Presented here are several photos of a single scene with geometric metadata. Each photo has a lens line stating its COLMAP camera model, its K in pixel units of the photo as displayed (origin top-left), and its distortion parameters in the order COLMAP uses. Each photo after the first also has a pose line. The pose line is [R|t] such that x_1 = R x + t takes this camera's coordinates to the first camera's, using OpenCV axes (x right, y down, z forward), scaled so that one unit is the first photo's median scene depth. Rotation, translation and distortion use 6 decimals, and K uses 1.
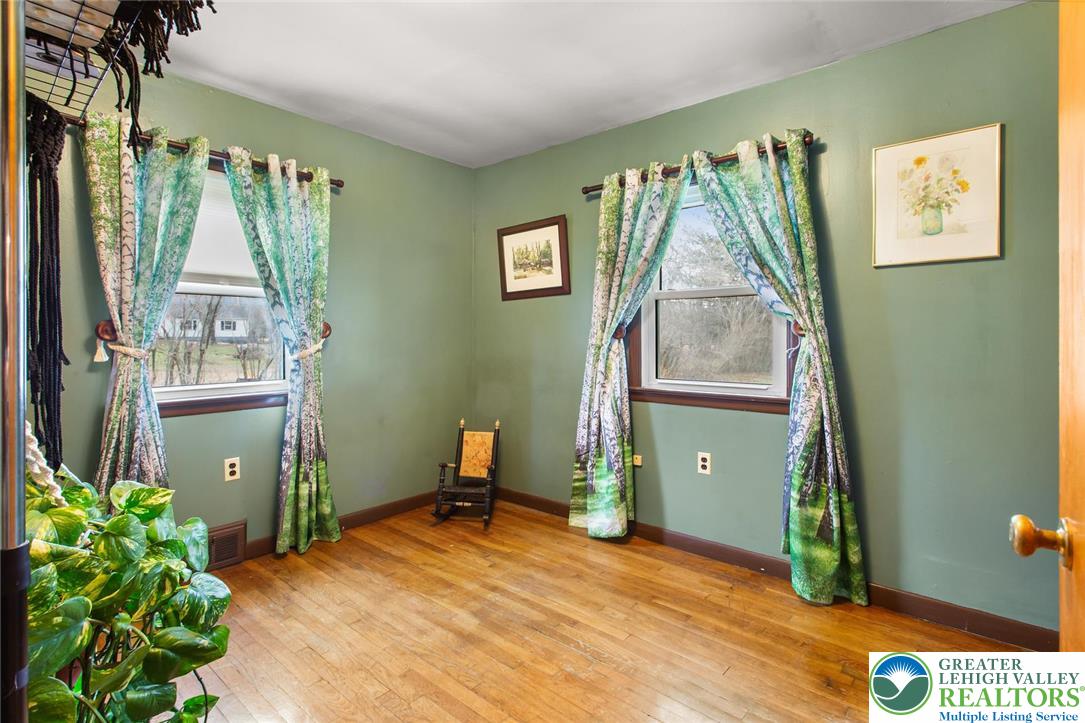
lens RADIAL K [[532.2, 0, 524.2], [0, 532.2, 341.3], [0, 0, 1]] dist [-0.000950, 0.002559]
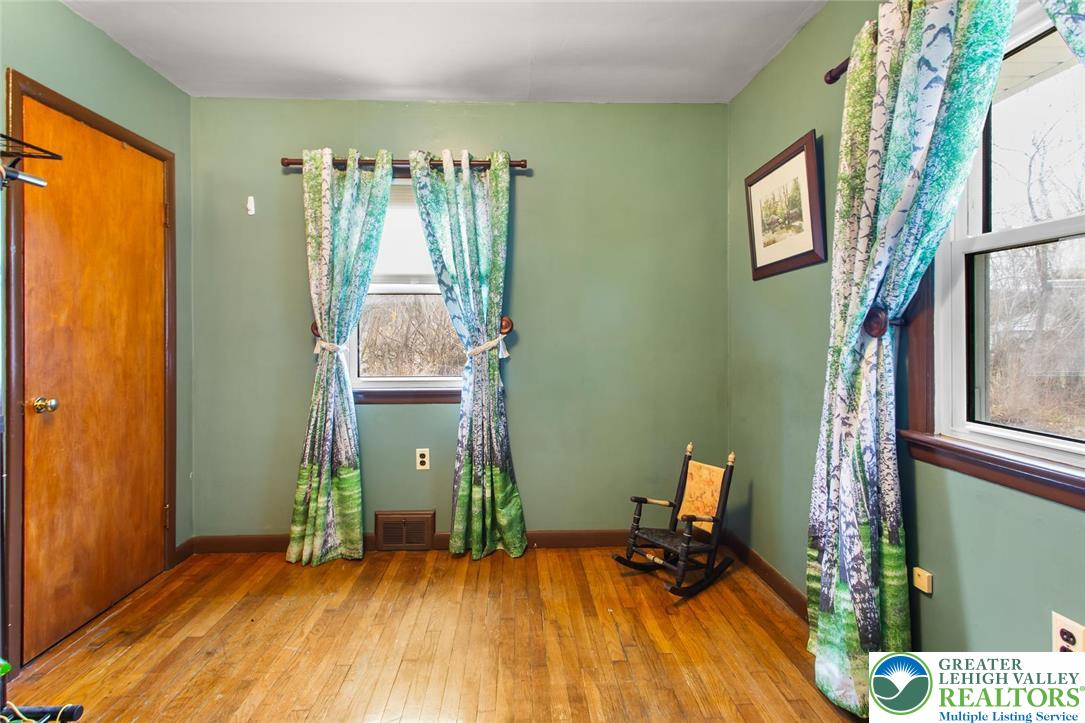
lens RADIAL K [[532.2, 0, 529.9], [0, 532.2, 335.2], [0, 0, 1]] dist [-0.000950, 0.002559]
pose [[0.686873, 0.002567, -0.726773, 0.330254], [-0.005271, 0.999985, -0.001450, -0.003385], [0.726758, 0.004827, 0.686877, 0.397246]]
